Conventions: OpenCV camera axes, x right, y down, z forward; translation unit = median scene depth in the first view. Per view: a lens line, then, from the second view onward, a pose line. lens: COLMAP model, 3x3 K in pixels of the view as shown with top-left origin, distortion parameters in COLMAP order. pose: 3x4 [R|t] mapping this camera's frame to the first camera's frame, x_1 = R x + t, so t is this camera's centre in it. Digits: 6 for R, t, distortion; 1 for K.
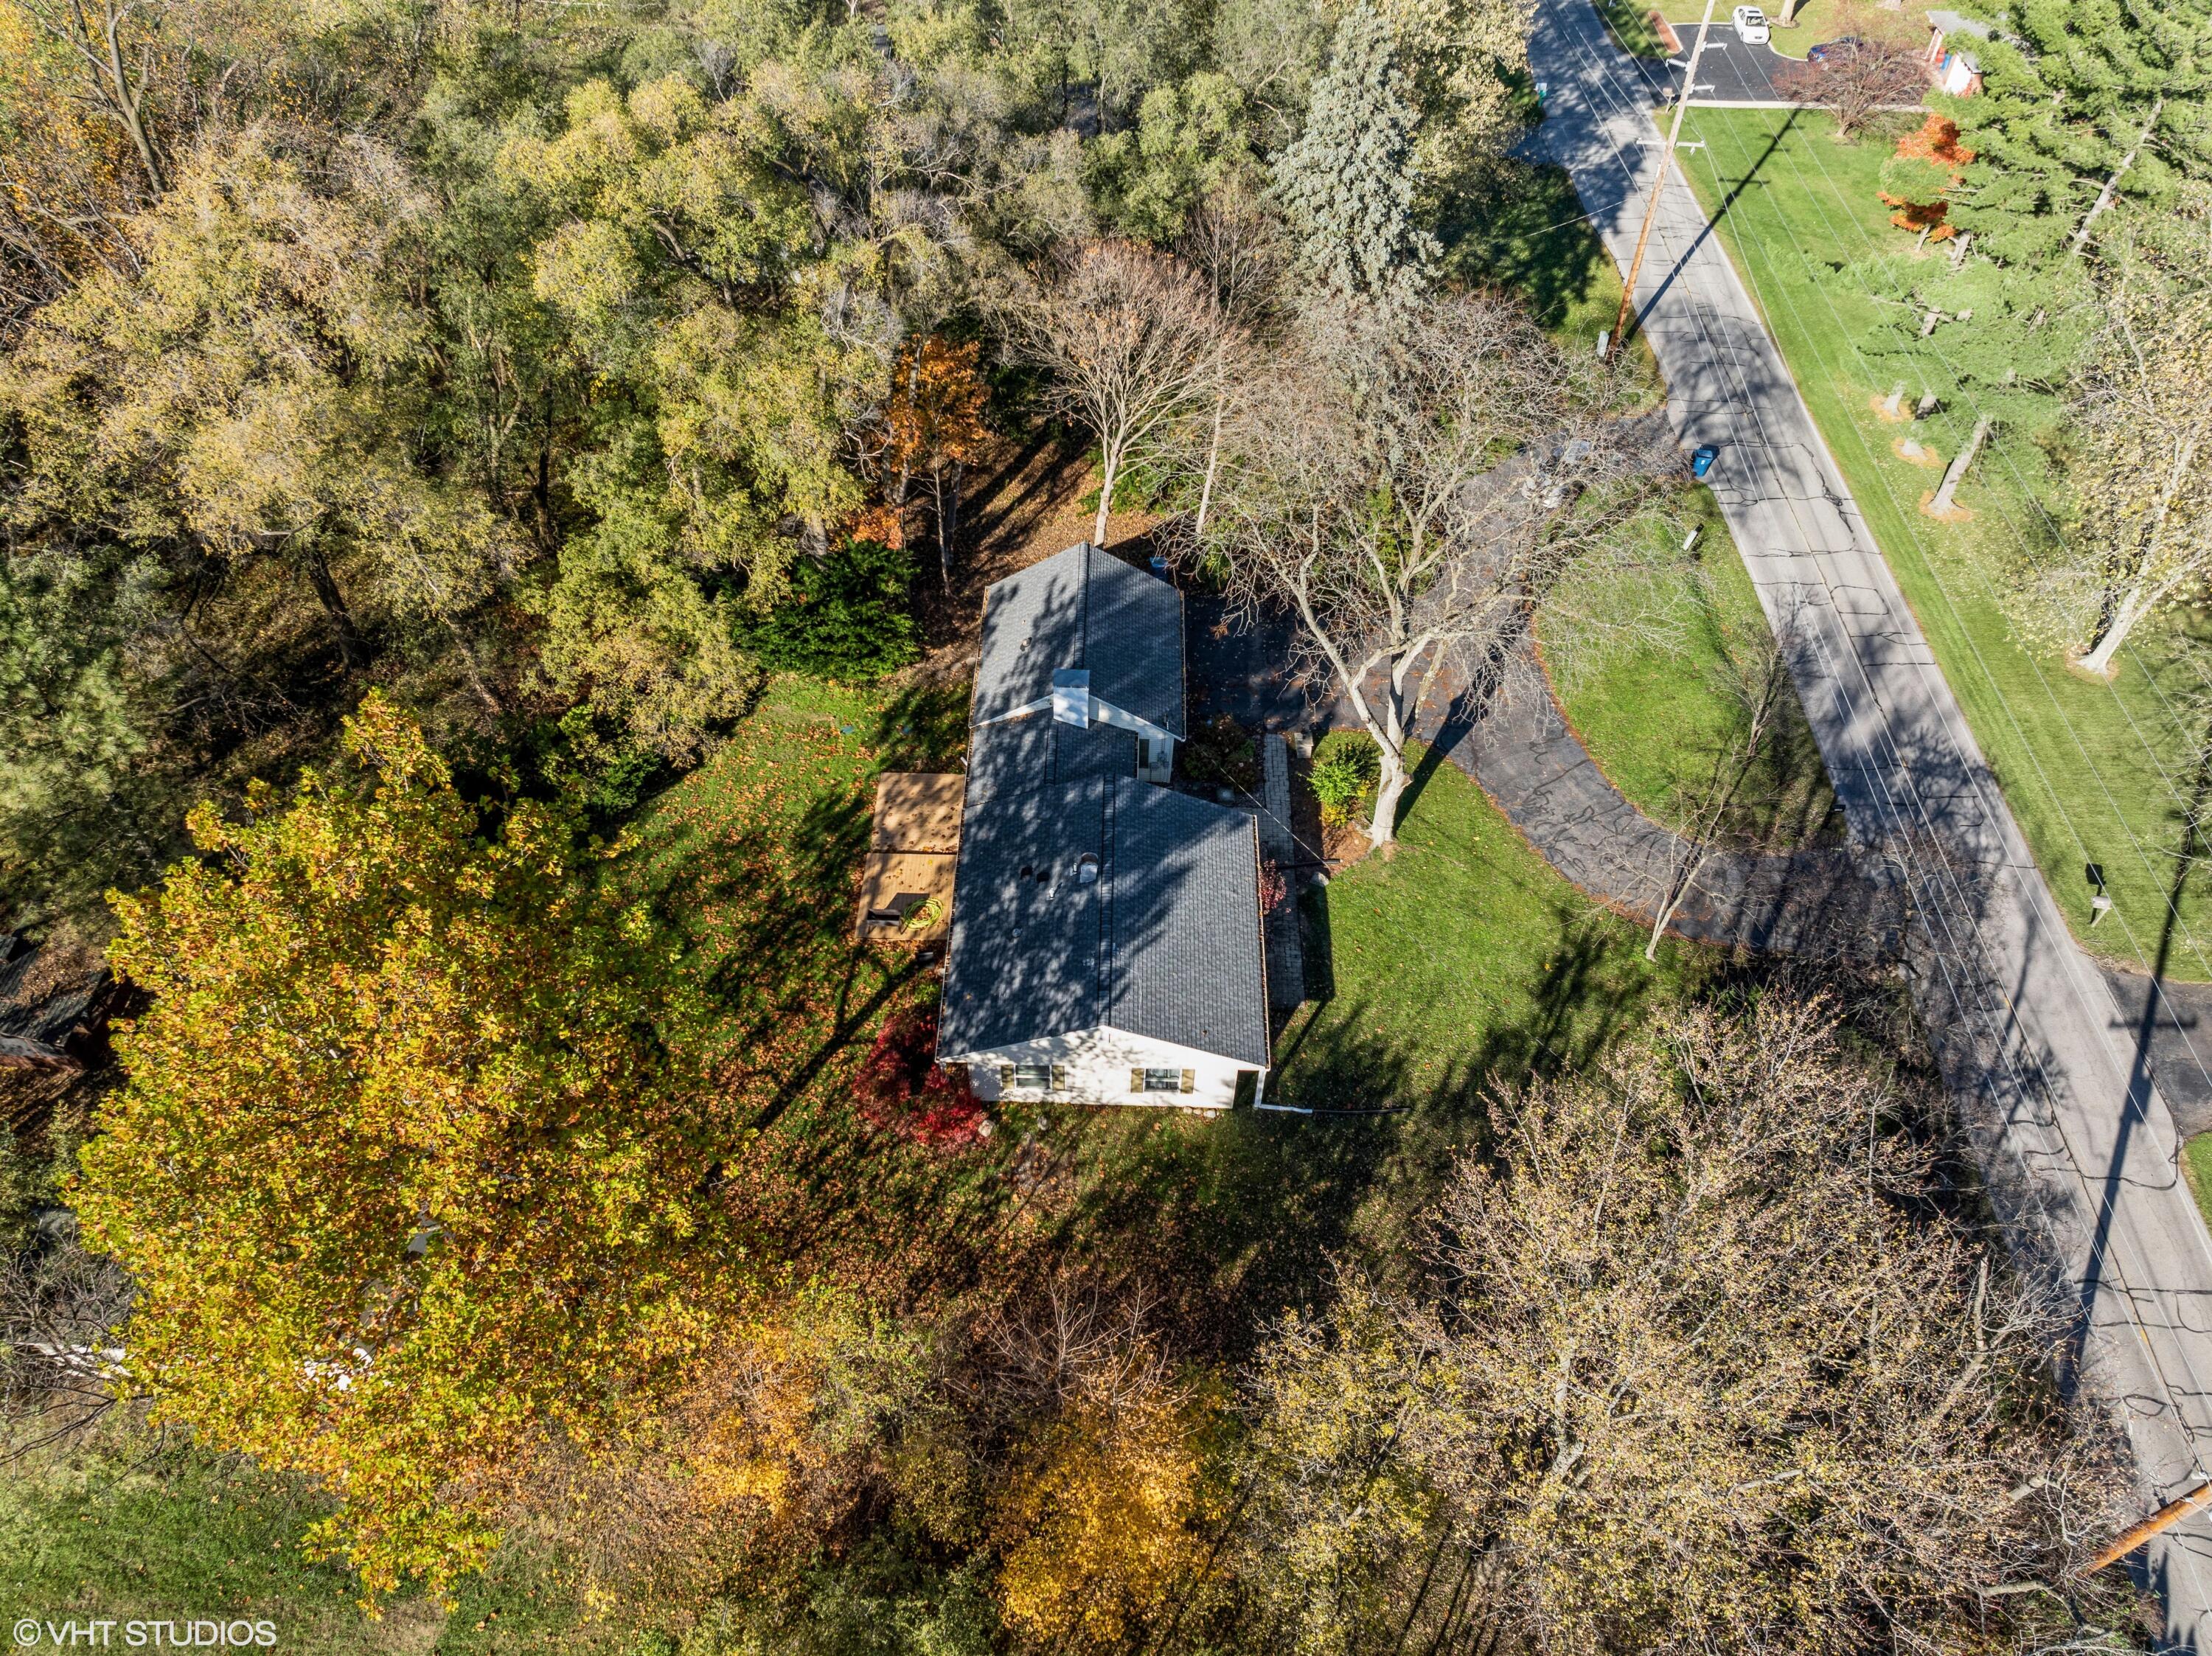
lens RADIAL K [[1553.3, 0, 1106.0], [0, 1553.3, 828.0], [0, 0, 1]] dist [-0.035621, 0.003228]
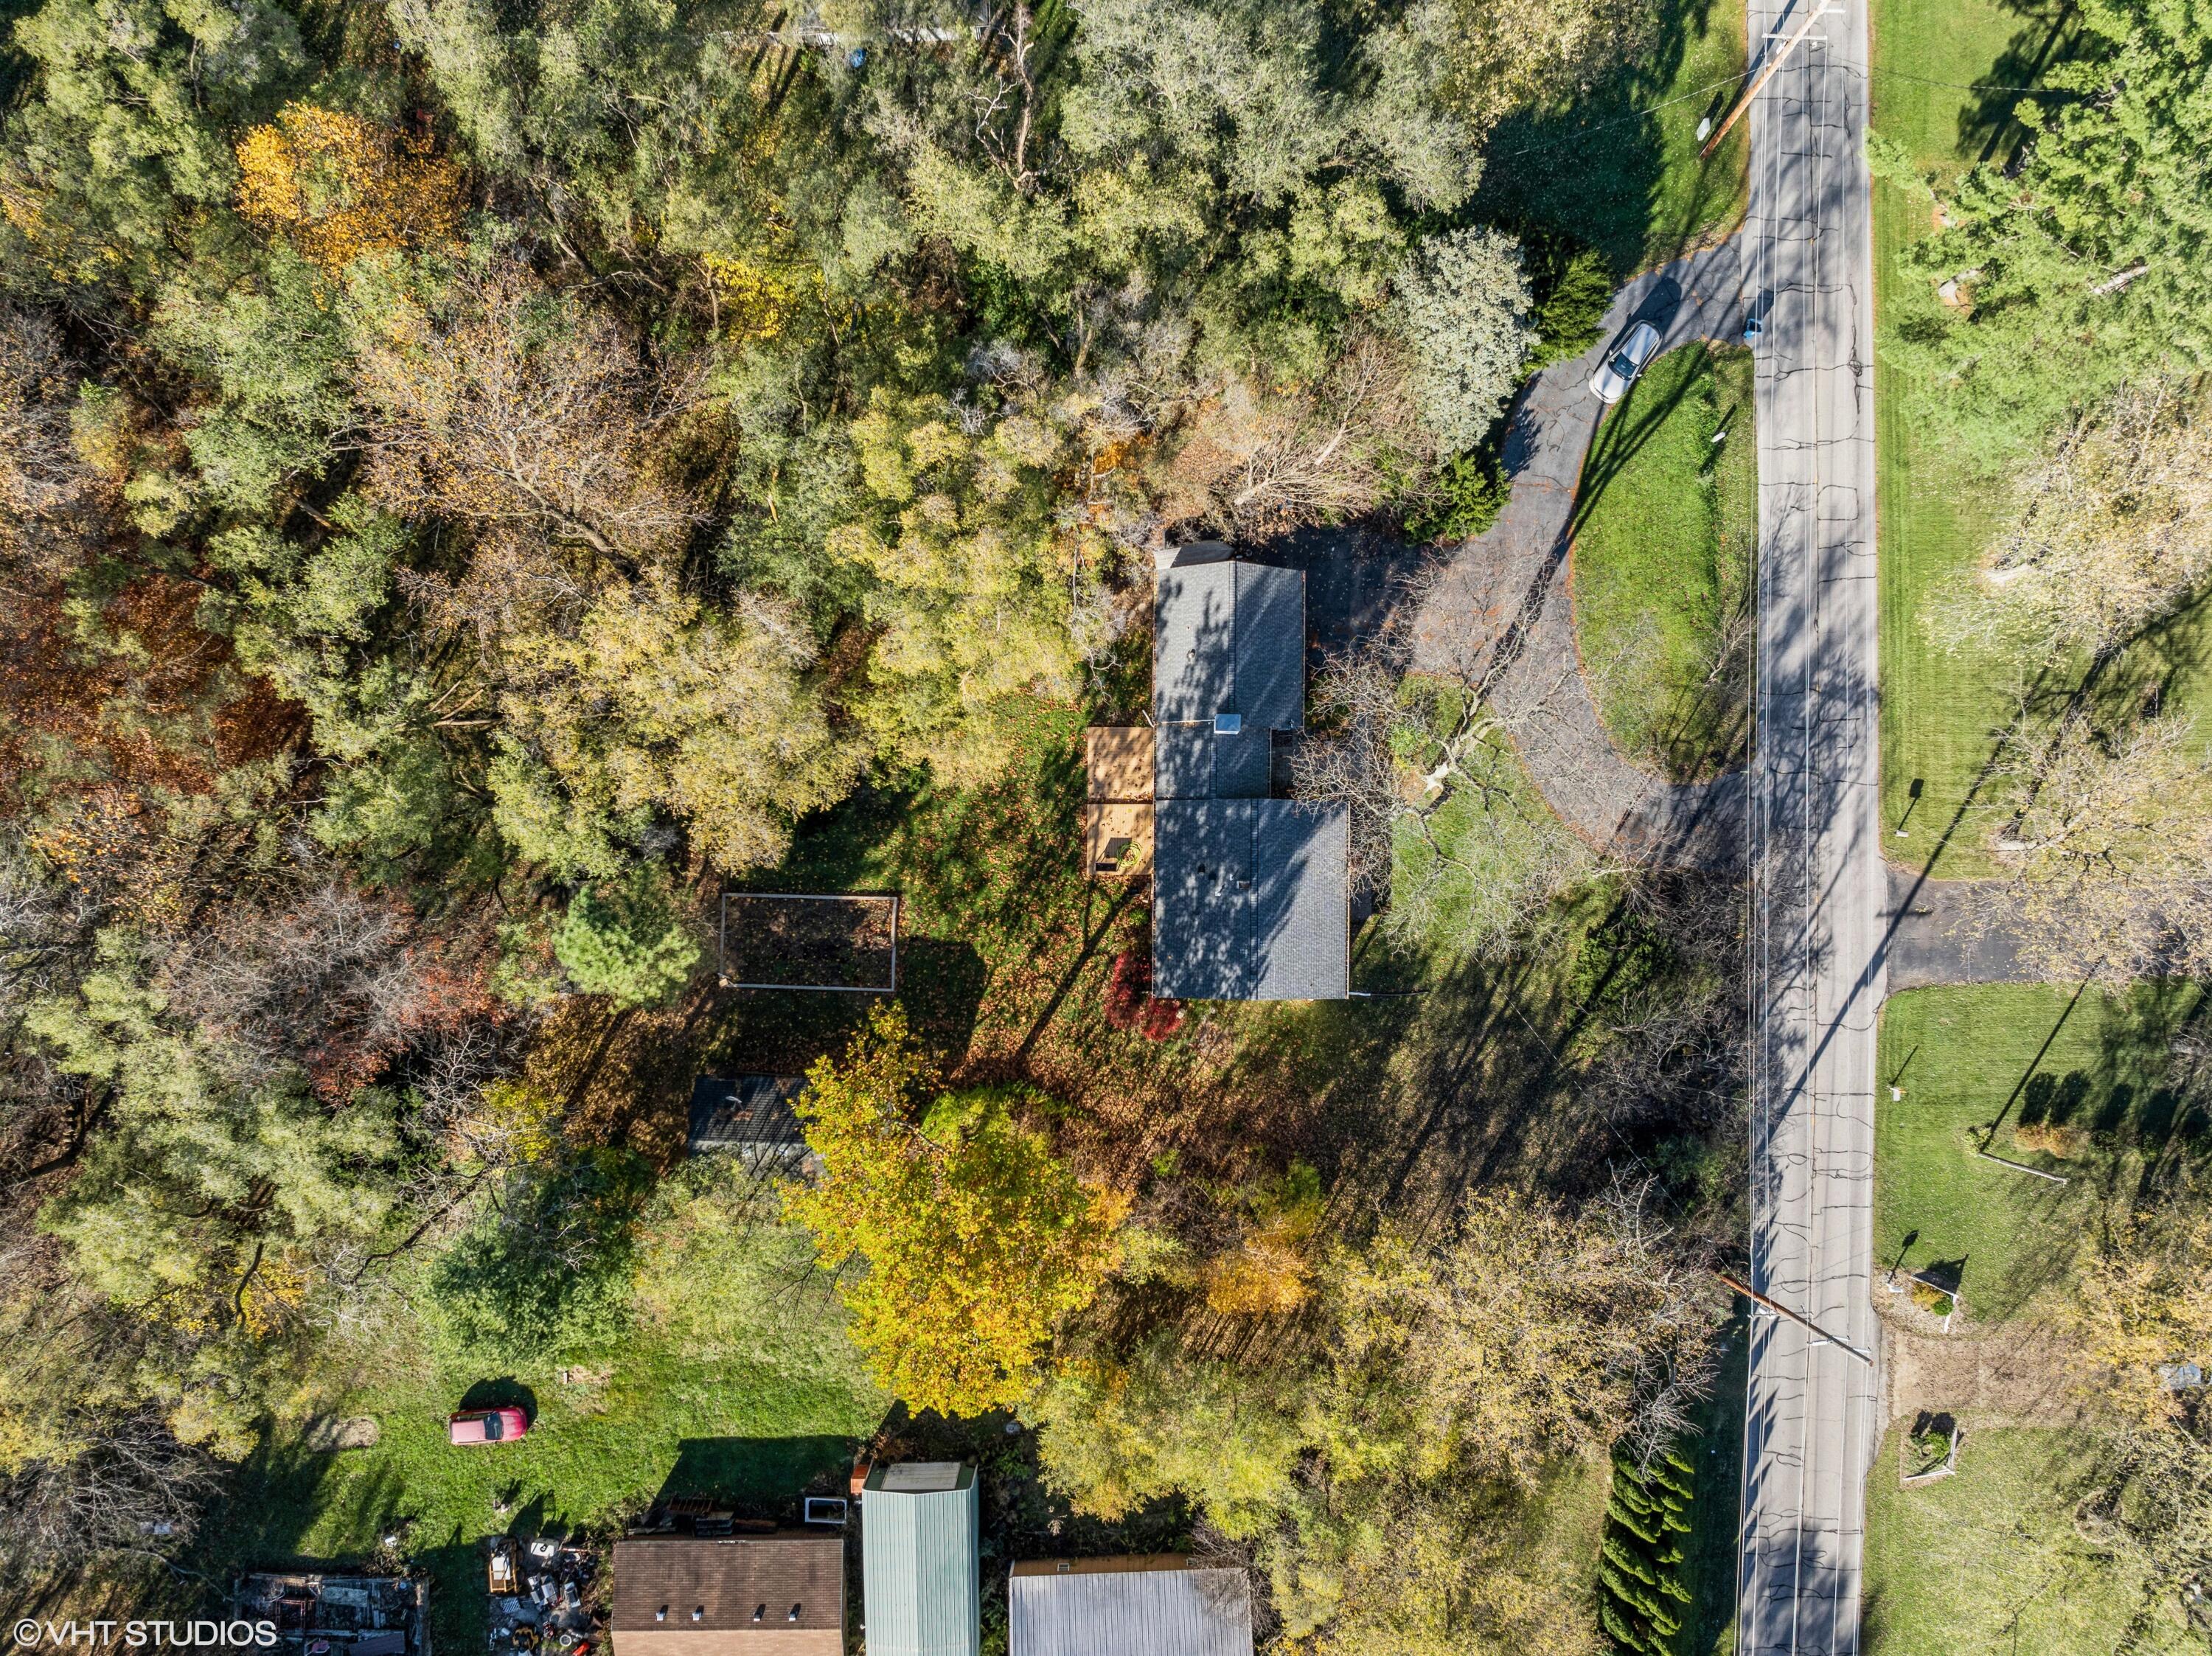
lens RADIAL K [[1575.1, 0, 1115.2], [0, 1575.1, 822.4], [0, 0, 1]] dist [-0.039680, 0.005002]
pose [[0.999827, -0.011002, -0.014997, -0.110311], [0.018016, 0.773350, 0.633723, -0.983566], [0.004625, -0.633884, 0.773415, -0.197833]]
